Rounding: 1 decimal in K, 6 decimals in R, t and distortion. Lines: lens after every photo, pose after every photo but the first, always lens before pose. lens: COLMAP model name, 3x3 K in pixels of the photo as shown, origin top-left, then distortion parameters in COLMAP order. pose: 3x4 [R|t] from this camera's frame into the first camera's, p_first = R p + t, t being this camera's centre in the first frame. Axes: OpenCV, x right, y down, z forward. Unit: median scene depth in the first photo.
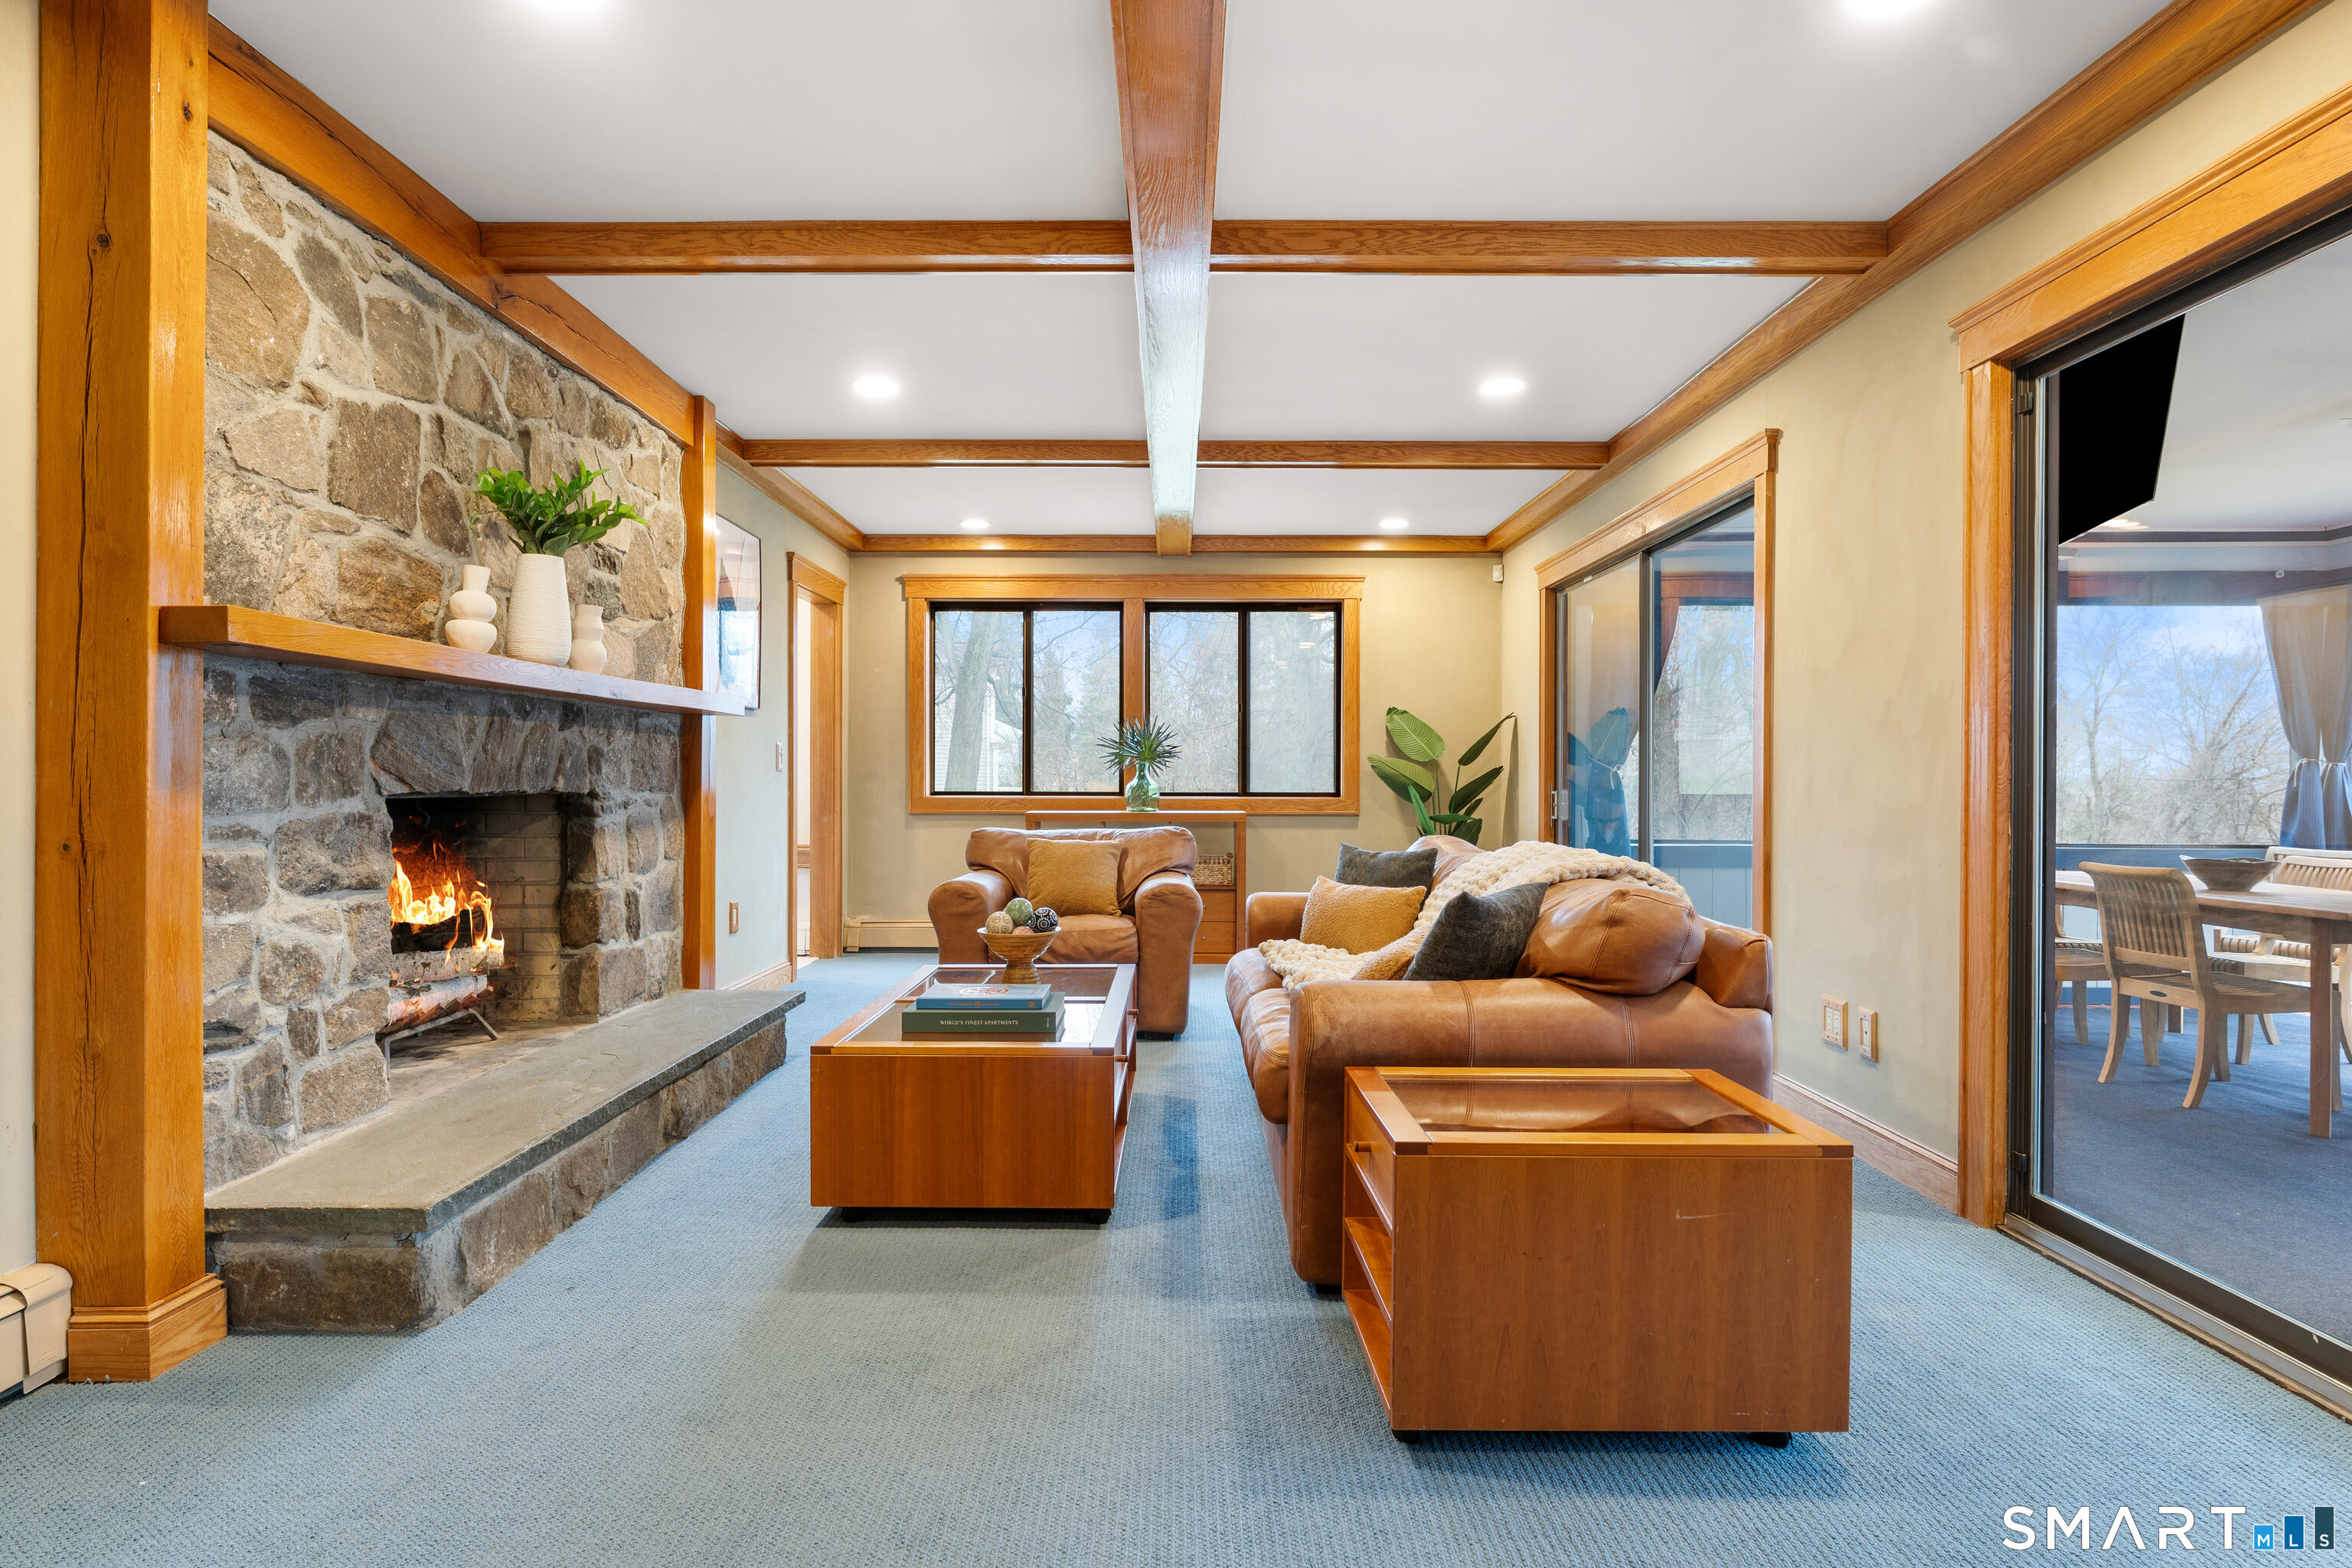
lens RADIAL K [[1298.6, 0, 1157.0], [0, 1298.6, 784.8], [0, 0, 1]] dist [-0.008055, 0.005533]
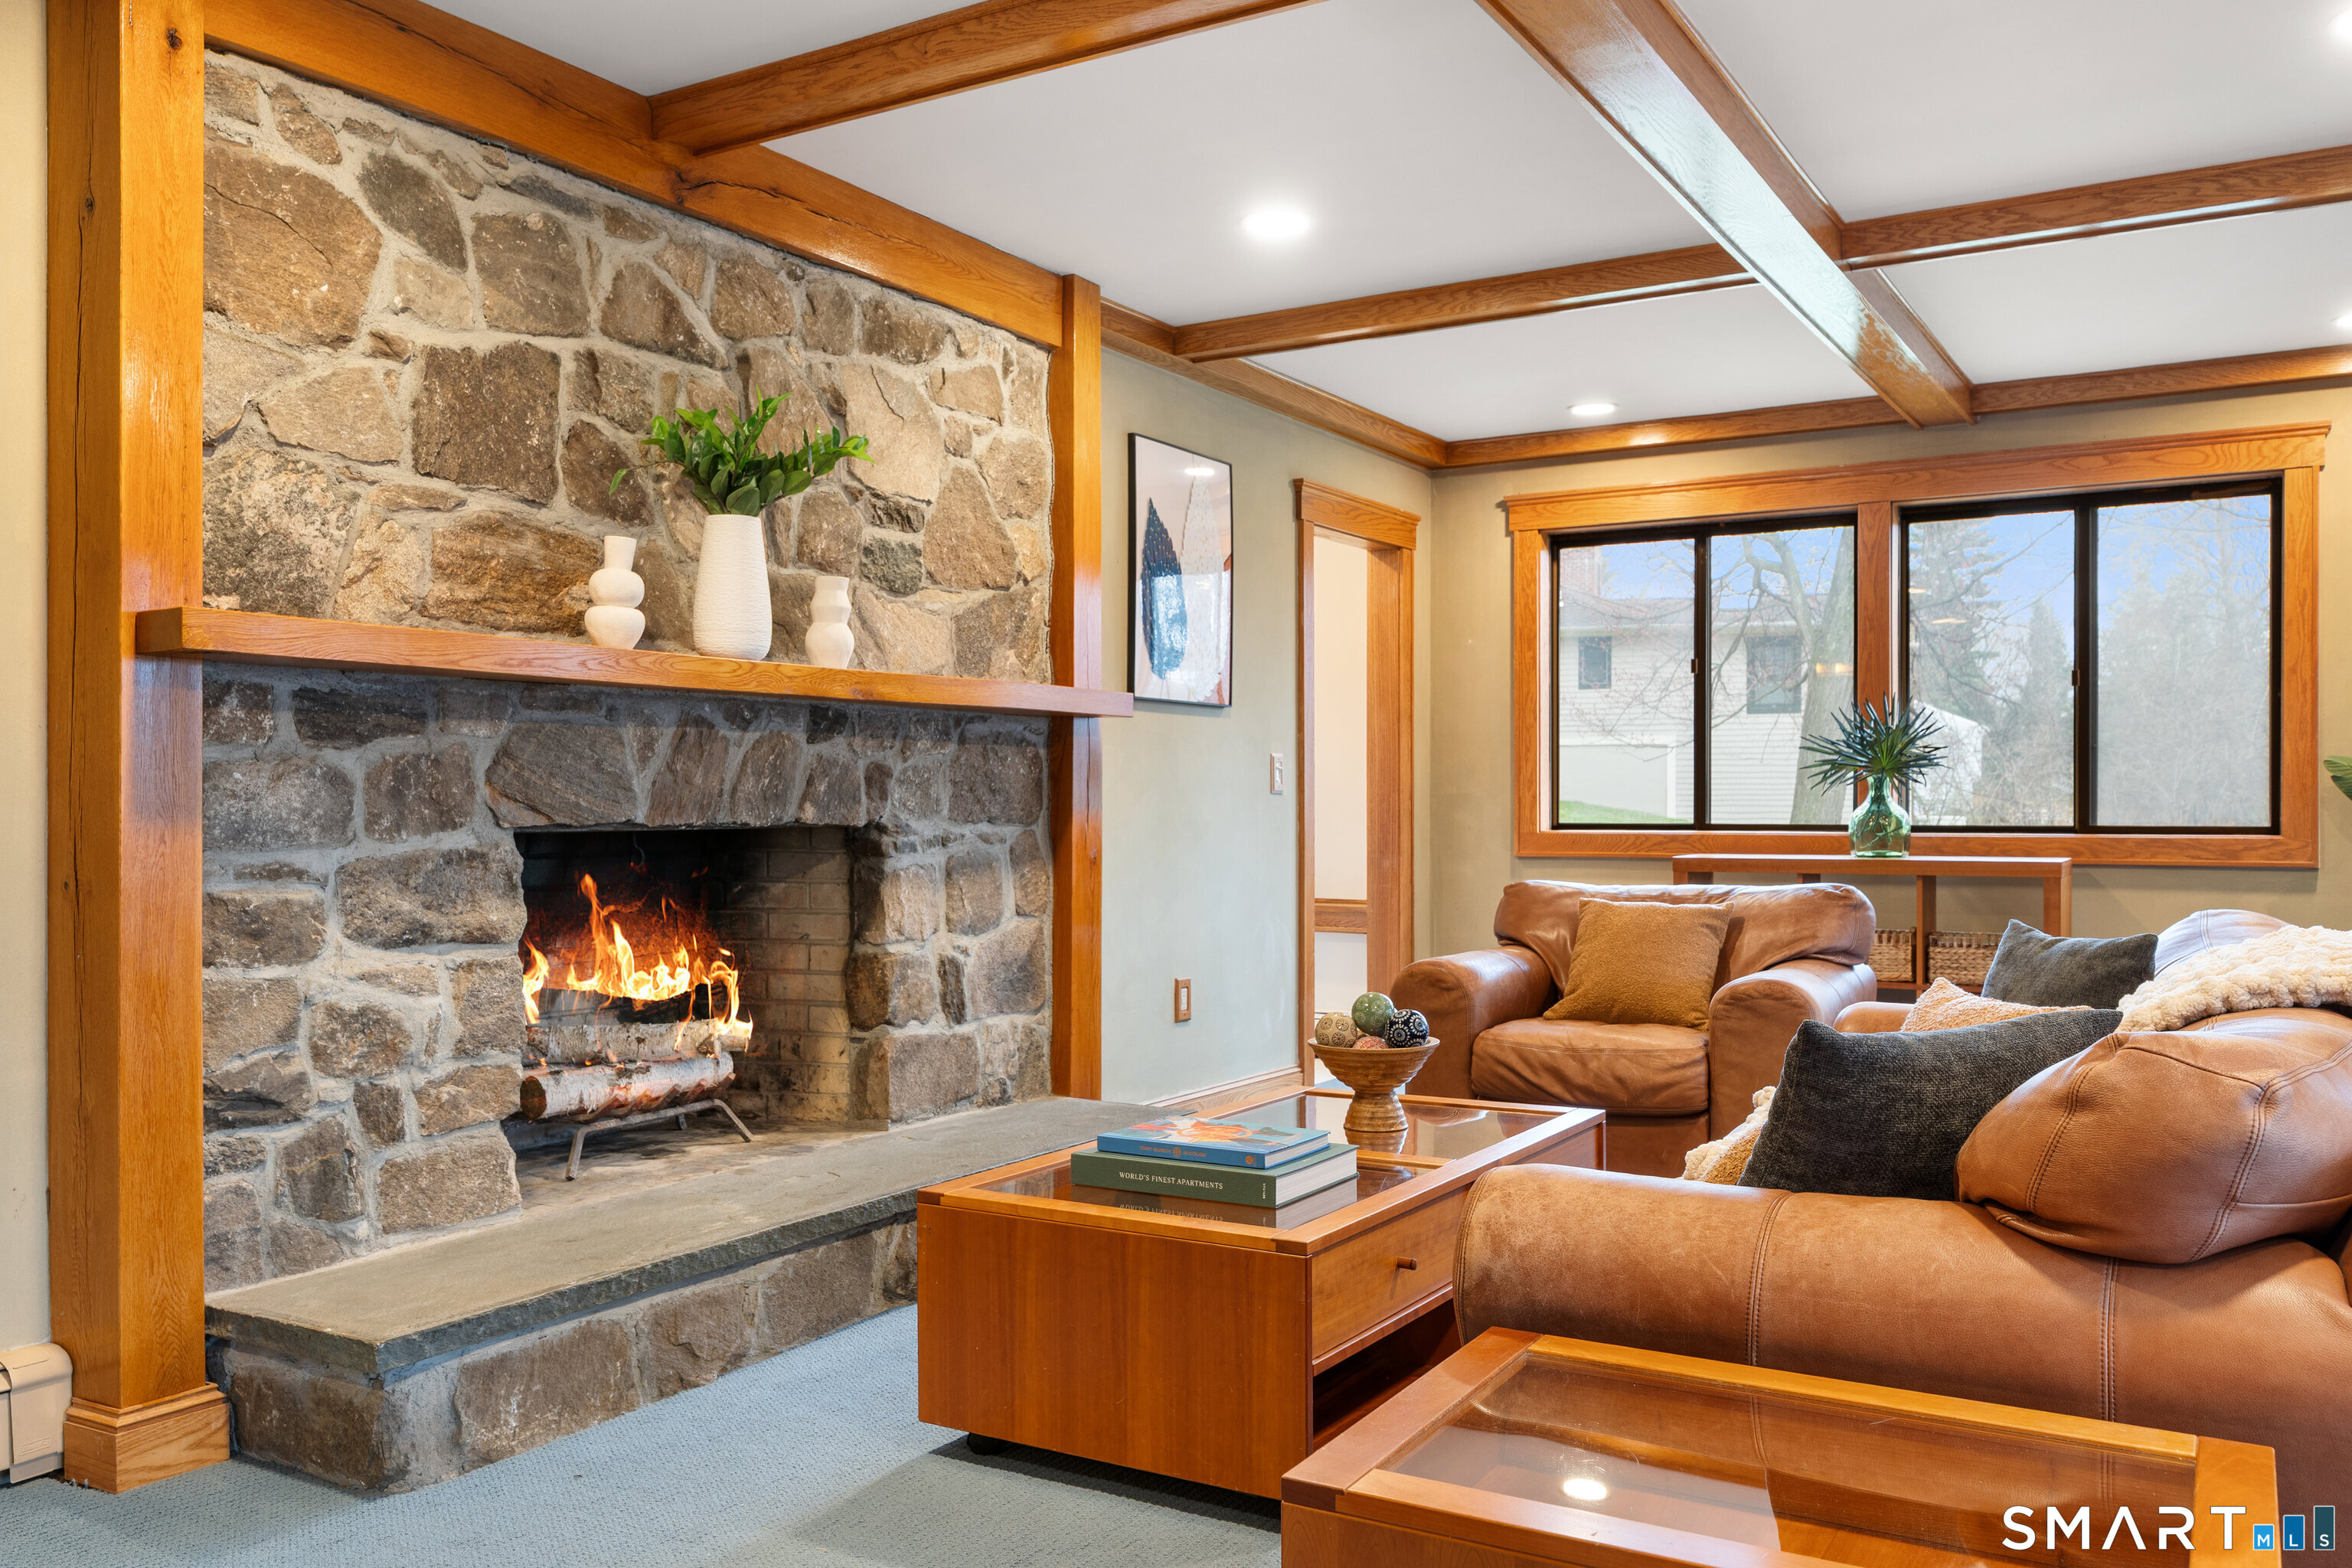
lens RADIAL K [[1880.6, 0, 1140.8], [0, 1880.6, 817.0], [0, 0, 1]] dist [0.011794, -0.012868]
pose [[0.856039, -0.000161, -0.516911, 0.336102], [0.001367, 0.999997, 0.001952, -0.000664], [0.516909, -0.002377, 0.856037, 0.186263]]
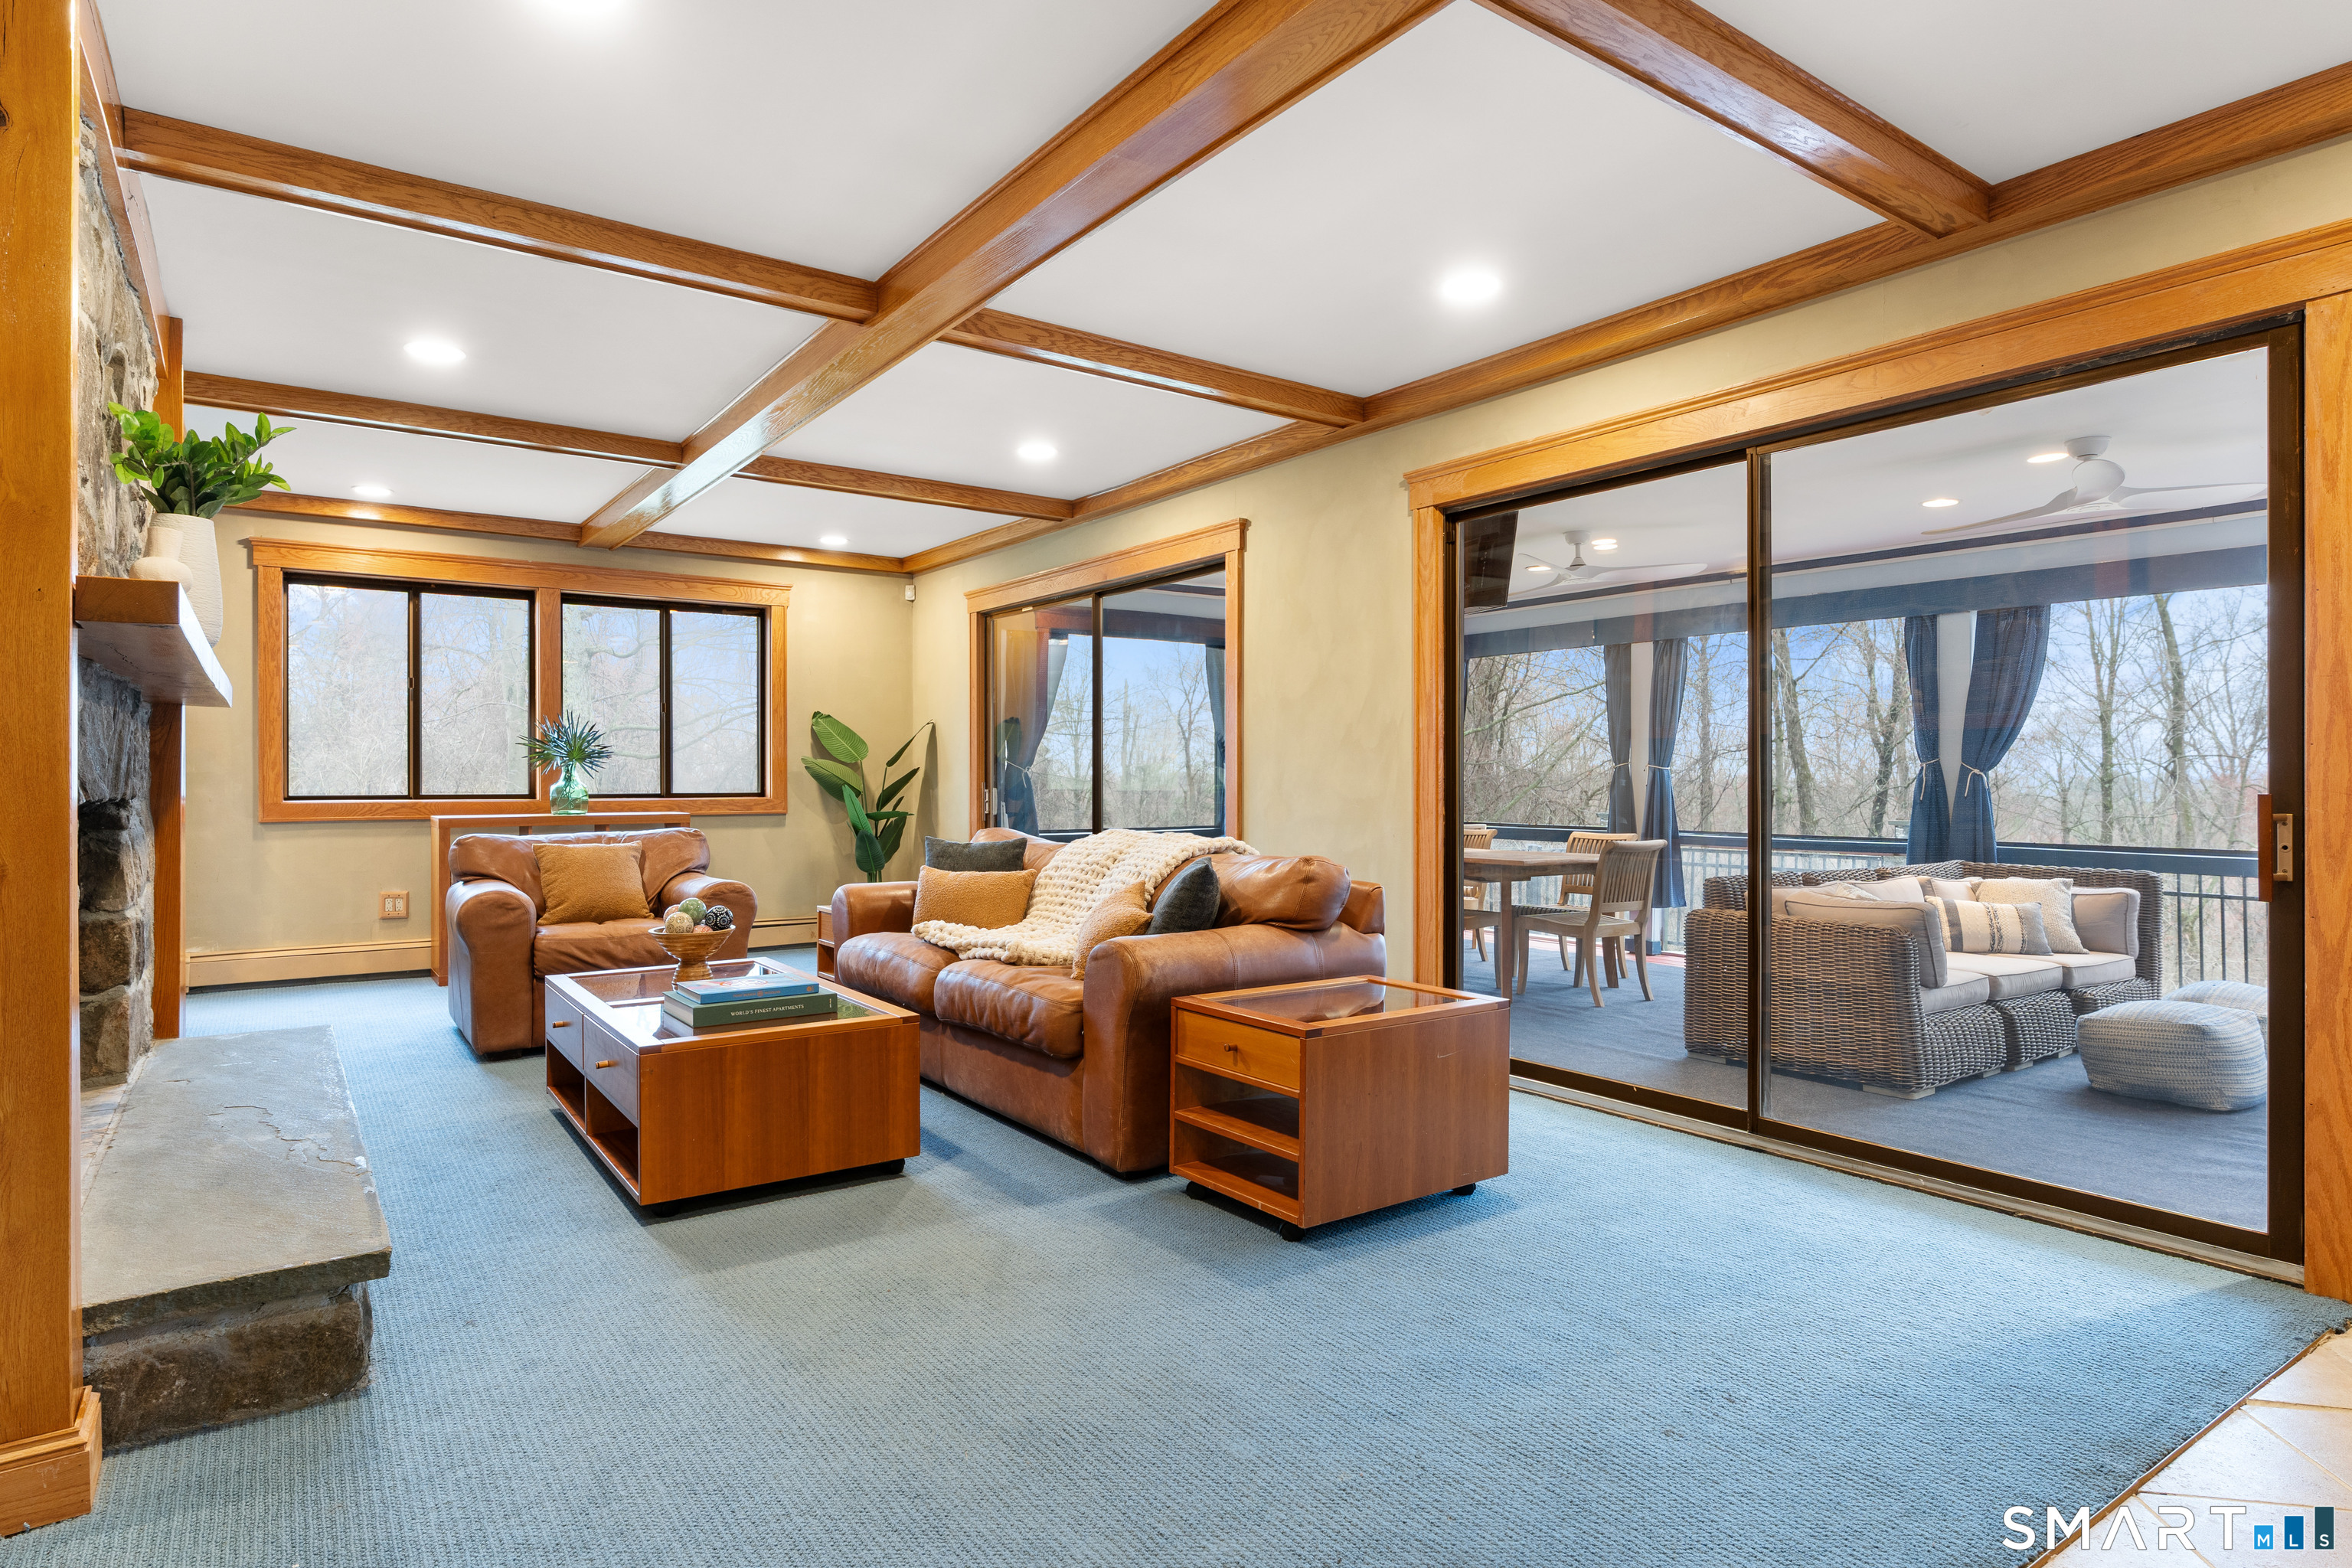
lens RADIAL K [[1298.6, 0, 1168.6], [0, 1298.6, 779.5], [0, 0, 1]] dist [-0.008055, 0.005533]
pose [[0.807496, -0.003301, 0.589864, -0.497648], [0.005326, 0.999984, -0.001696, -0.002414], [-0.589849, 0.004511, 0.807501, -0.054278]]
